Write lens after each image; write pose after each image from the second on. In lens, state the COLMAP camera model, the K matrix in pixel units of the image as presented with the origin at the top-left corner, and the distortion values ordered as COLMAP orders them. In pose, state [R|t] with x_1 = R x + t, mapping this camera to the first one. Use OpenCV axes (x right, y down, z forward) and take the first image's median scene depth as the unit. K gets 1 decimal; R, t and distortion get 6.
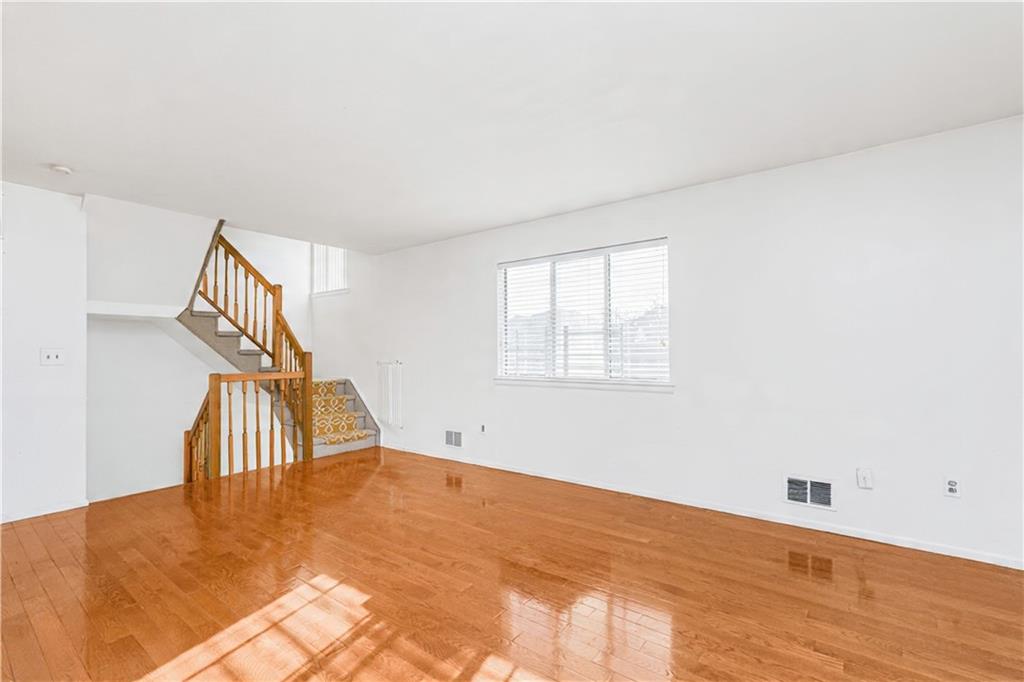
lens RADIAL K [[453.4, 0, 509.6], [0, 453.4, 345.1], [0, 0, 1]] dist [-0.000764, 0.000180]
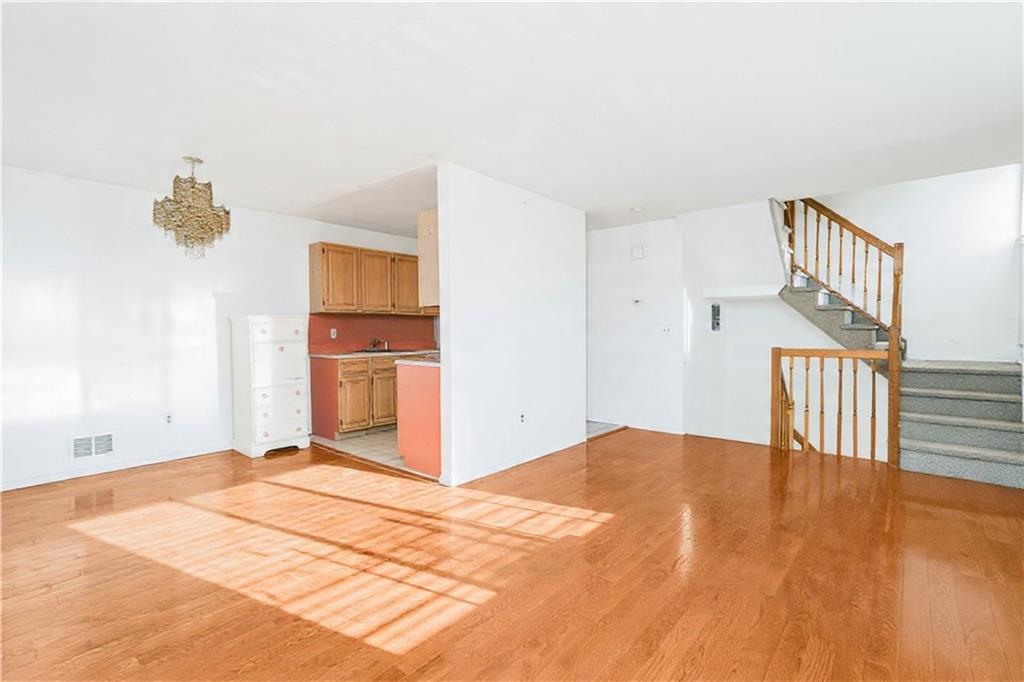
lens RADIAL K [[471.9, 0, 512.0], [0, 471.9, 341.0], [0, 0, 1]] dist [-0.024400, 0.000019]
pose [[-0.040970, 0.034548, -0.998563, 0.479536], [0.023271, 0.999164, 0.033614, -0.002589], [0.998889, -0.021860, -0.041739, 0.458944]]
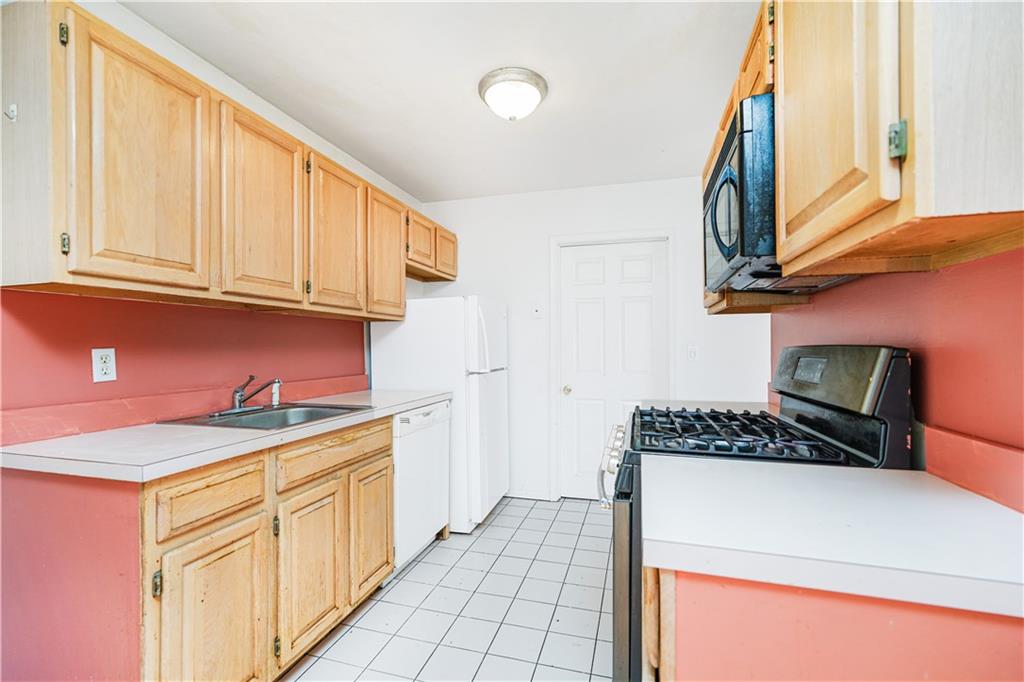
lens RADIAL K [[453.4, 0, 509.6], [0, 453.4, 345.1], [0, 0, 1]] dist [-0.000764, 0.000180]
pose [[0.373890, 0.003009, -0.927468, -0.354734], [0.019685, 0.999744, 0.011179, -0.005940], [0.927264, -0.022437, 0.373735, 0.072800]]
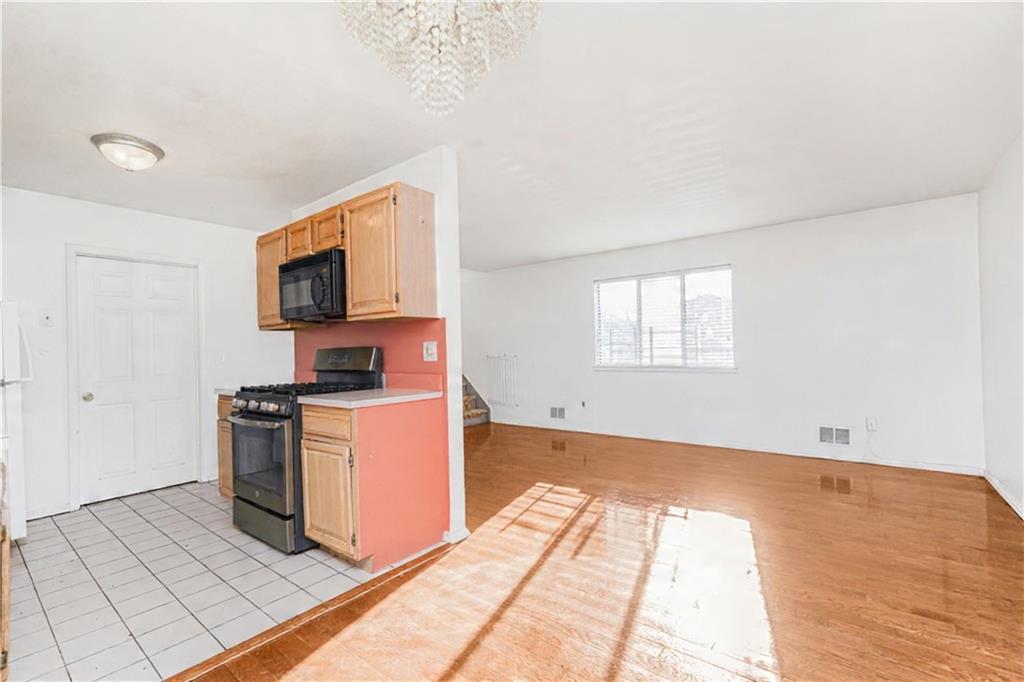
lens RADIAL K [[453.4, 0, 509.6], [0, 453.4, 345.1], [0, 0, 1]] dist [-0.000764, 0.000180]
pose [[0.999806, -0.013638, -0.014224, -0.280800], [0.013757, 0.999871, 0.008236, -0.004643], [0.014110, -0.008430, 0.999865, -0.370852]]
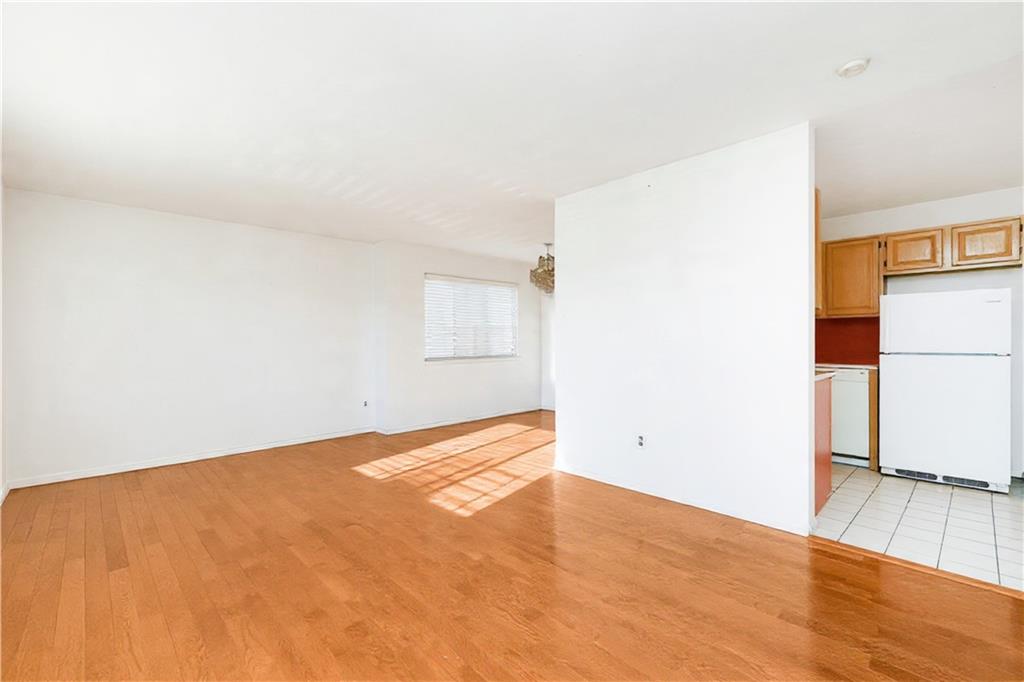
lens RADIAL K [[453.4, 0, 509.6], [0, 453.4, 345.1], [0, 0, 1]] dist [-0.000764, 0.000180]
pose [[-0.991102, 0.013522, 0.132417, -0.398443], [0.011832, 0.999838, -0.013540, 0.032950], [-0.132578, -0.011853, -0.991102, 1.277235]]
